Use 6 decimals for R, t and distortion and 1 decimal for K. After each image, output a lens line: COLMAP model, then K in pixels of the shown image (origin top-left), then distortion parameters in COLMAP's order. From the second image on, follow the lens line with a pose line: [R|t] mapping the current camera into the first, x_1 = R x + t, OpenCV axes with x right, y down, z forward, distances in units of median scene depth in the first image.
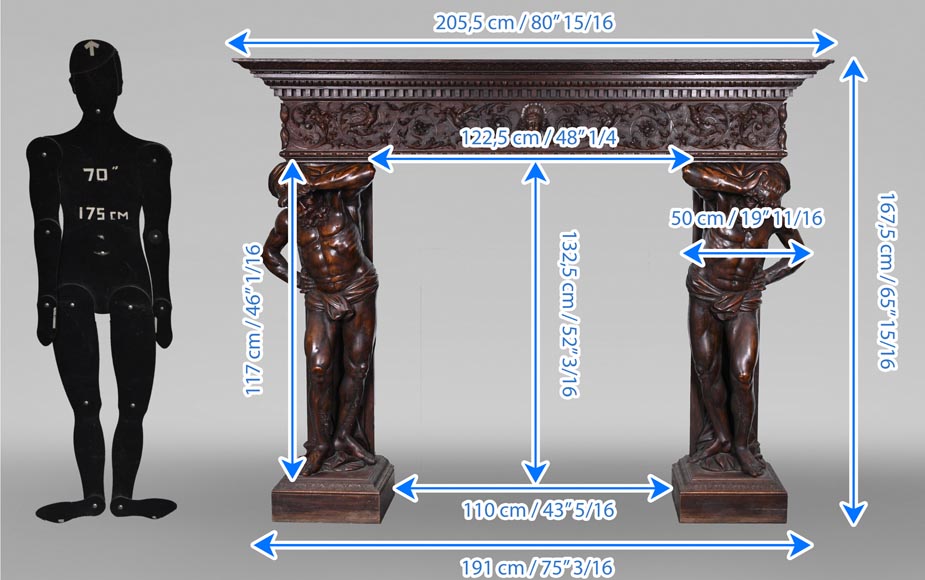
lens RADIAL K [[1130.7, 0, 462.5], [0, 1130.7, 290.0], [0, 0, 1]] dist [0.010963, 0.014166]
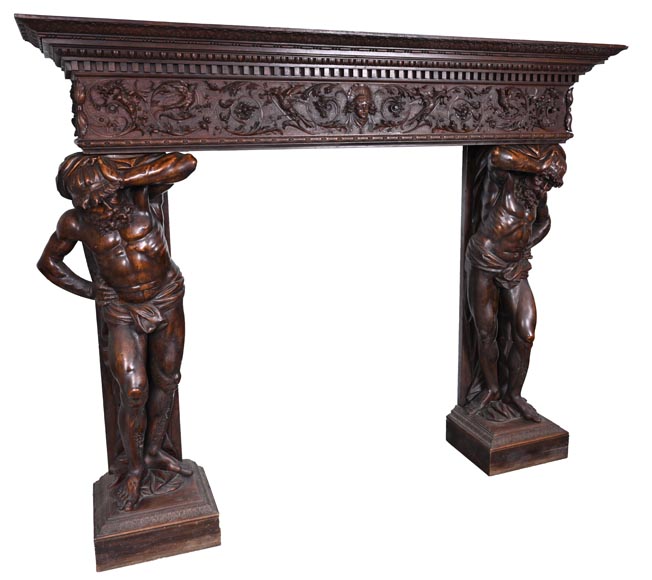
lens RADIAL K [[667.9, 0, 326.3], [0, 667.9, 271.9], [0, 0, 1]] dist [-0.006934, -0.002769]
pose [[0.914558, -0.092960, 0.393628, -0.195275], [0.072138, 0.995115, 0.067402, -0.048464], [-0.397970, -0.033247, 0.916796, 0.489307]]
